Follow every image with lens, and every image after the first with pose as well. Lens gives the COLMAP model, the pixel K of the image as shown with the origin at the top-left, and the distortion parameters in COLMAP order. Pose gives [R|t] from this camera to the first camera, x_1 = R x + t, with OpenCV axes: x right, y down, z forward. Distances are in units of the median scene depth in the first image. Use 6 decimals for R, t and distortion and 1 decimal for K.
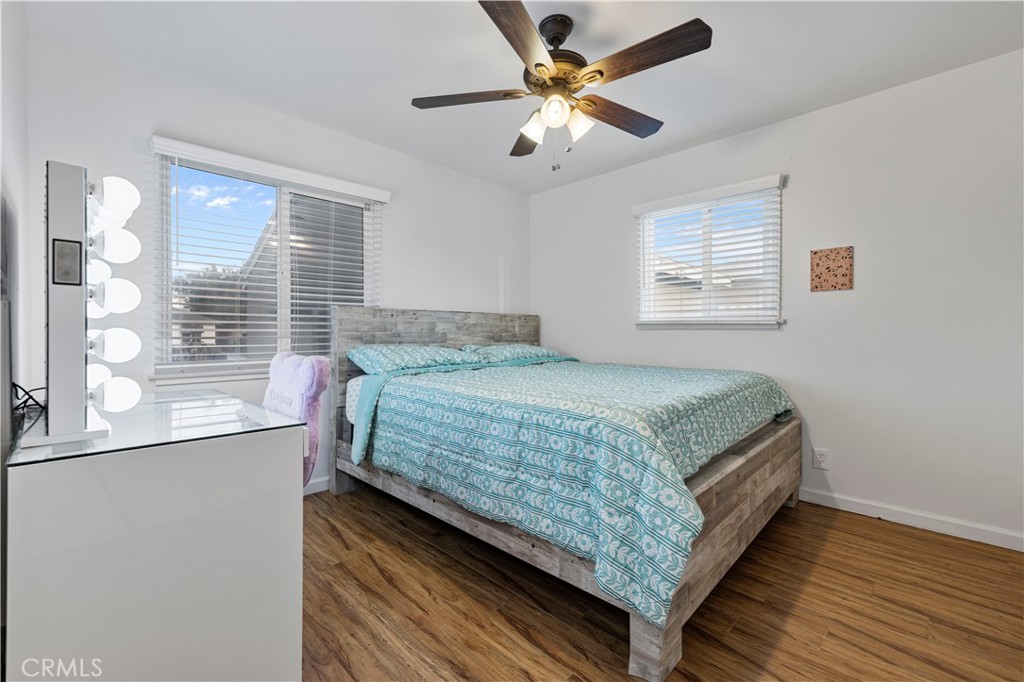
lens RADIAL K [[440.1, 0, 508.7], [0, 440.1, 337.7], [0, 0, 1]] dist [0.004110, 0.000104]
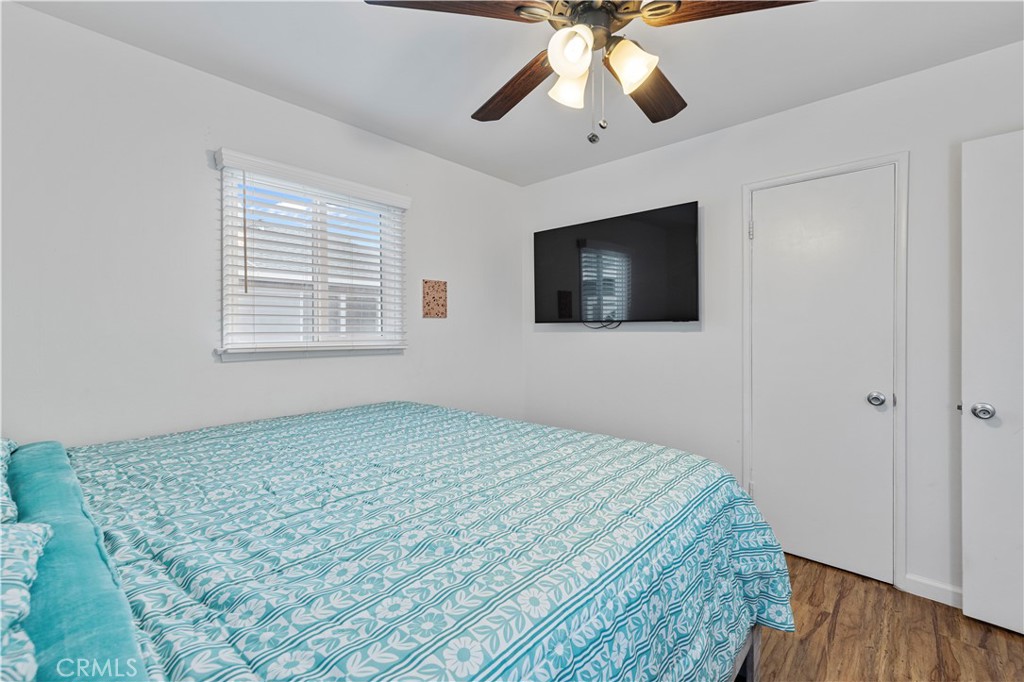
lens RADIAL K [[440.1, 0, 508.7], [0, 440.1, 337.7], [0, 0, 1]] dist [0.004110, 0.000104]
pose [[-0.042363, -0.020745, 0.998887, -0.409885], [0.017529, 0.999615, 0.021503, -0.075646], [-0.998948, 0.018420, -0.041983, 0.852062]]
